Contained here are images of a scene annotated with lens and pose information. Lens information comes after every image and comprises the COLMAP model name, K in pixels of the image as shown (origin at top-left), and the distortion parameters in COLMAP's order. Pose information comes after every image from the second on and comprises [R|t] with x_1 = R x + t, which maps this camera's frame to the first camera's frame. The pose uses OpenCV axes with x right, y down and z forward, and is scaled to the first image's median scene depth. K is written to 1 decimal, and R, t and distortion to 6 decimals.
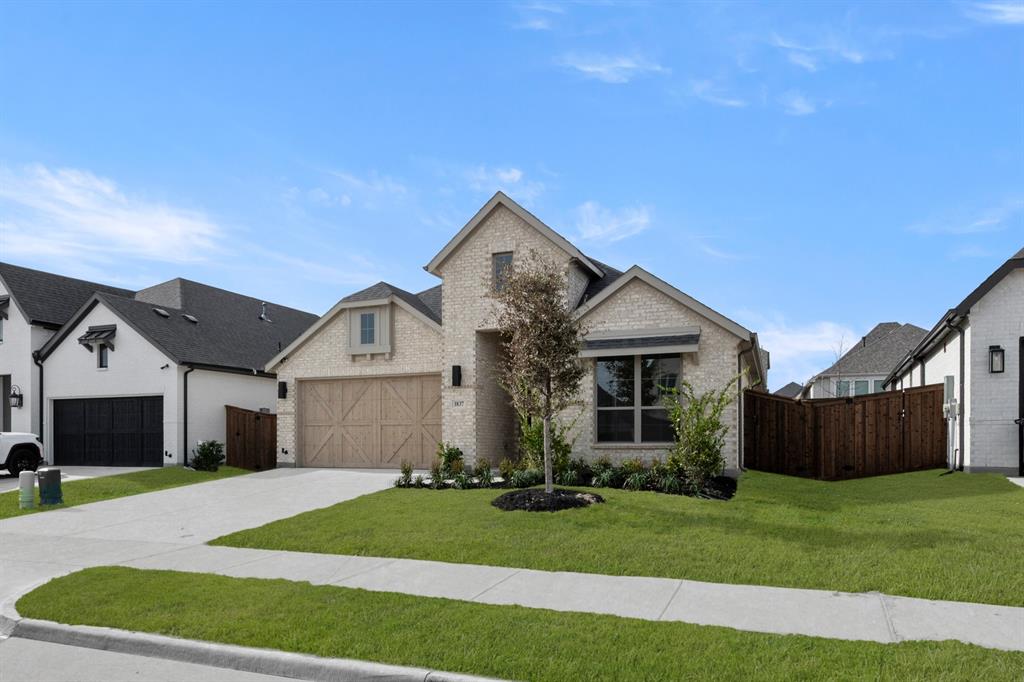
lens RADIAL K [[525.0, 0, 511.7], [0, 525.0, 343.9], [0, 0, 1]] dist [-0.001110, -0.001043]
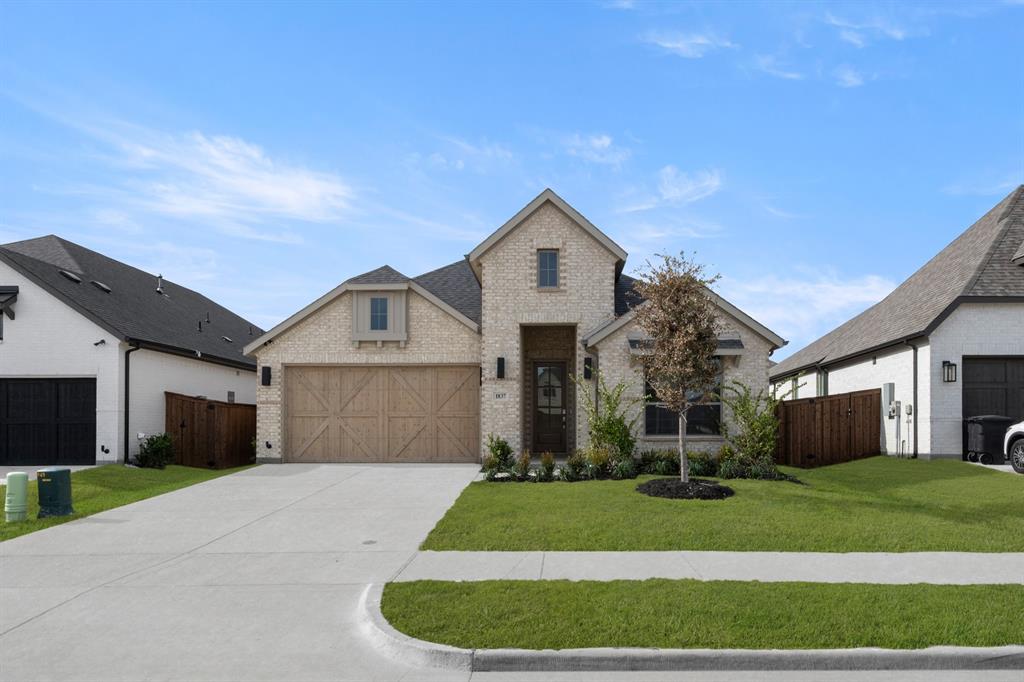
lens RADIAL K [[508.1, 0, 506.7], [0, 508.1, 340.8], [0, 0, 1]] dist [0.000511, 0.000703]
pose [[0.957571, 0.053502, 0.283187, -0.356437], [-0.053547, 0.998536, -0.007587, 0.015663], [-0.283178, -0.007898, 0.959035, 0.073465]]
